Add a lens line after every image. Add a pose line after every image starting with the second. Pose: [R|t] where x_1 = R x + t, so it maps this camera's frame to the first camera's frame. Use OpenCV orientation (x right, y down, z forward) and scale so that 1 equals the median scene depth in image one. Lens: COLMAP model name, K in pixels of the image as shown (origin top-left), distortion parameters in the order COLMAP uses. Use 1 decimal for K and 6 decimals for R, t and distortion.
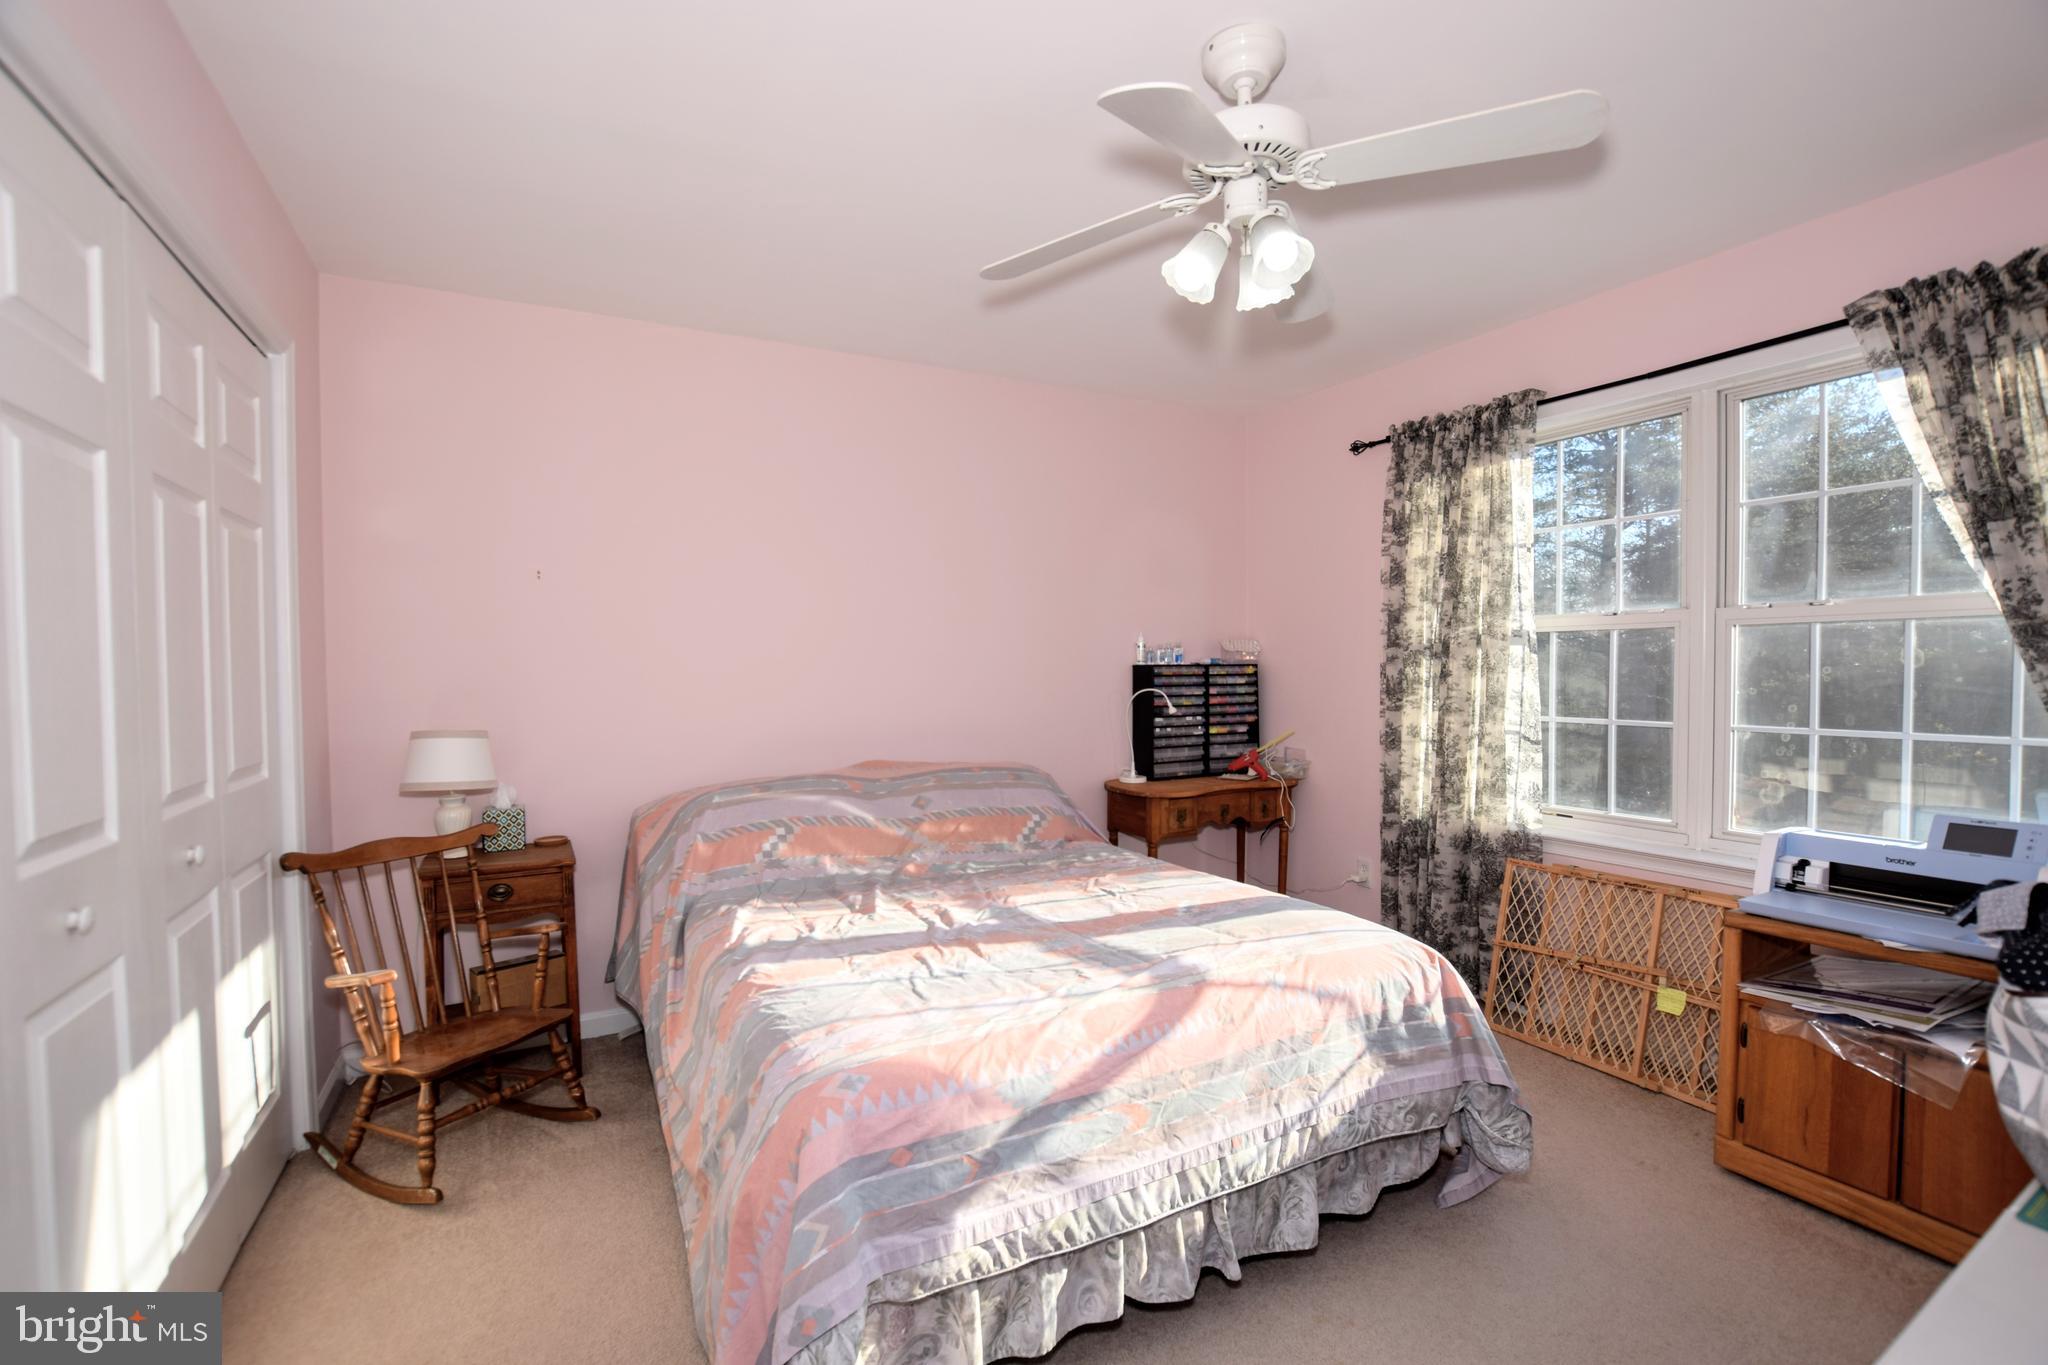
lens RADIAL K [[907.2, 0, 1027.8], [0, 907.2, 695.2], [0, 0, 1]] dist [-0.033458, 0.004943]
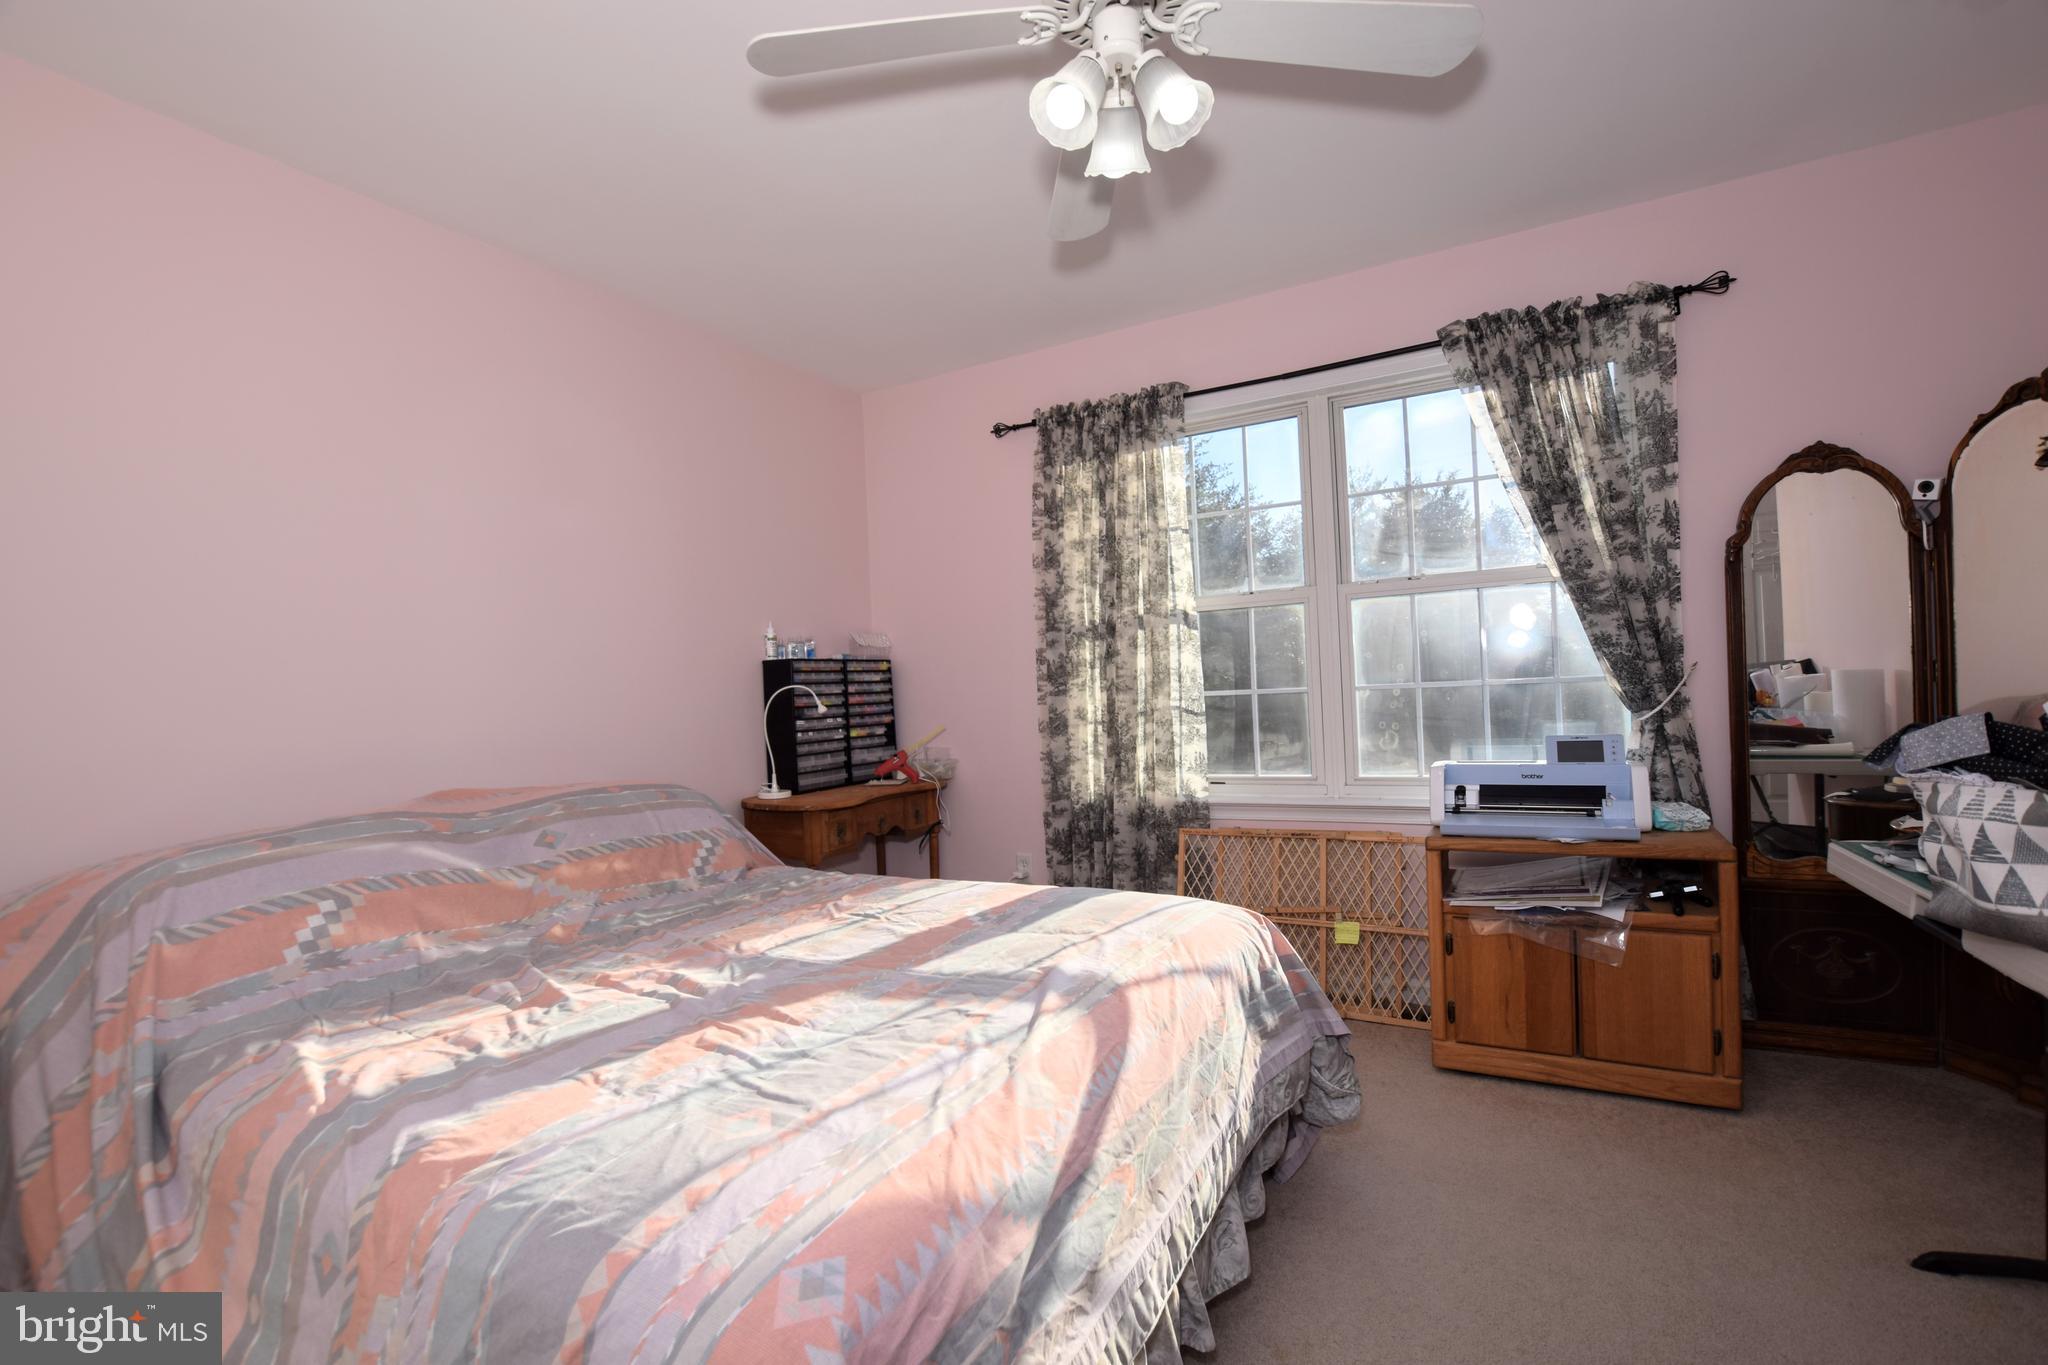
lens RADIAL K [[903.6, 0, 1026.9], [0, 903.6, 691.8], [0, 0, 1]] dist [-0.028983, 0.001411]
pose [[0.844039, -0.032347, 0.535305, -0.201639], [0.056450, 0.997993, -0.028701, 0.053511], [-0.533303, 0.054442, 0.844171, 0.251757]]
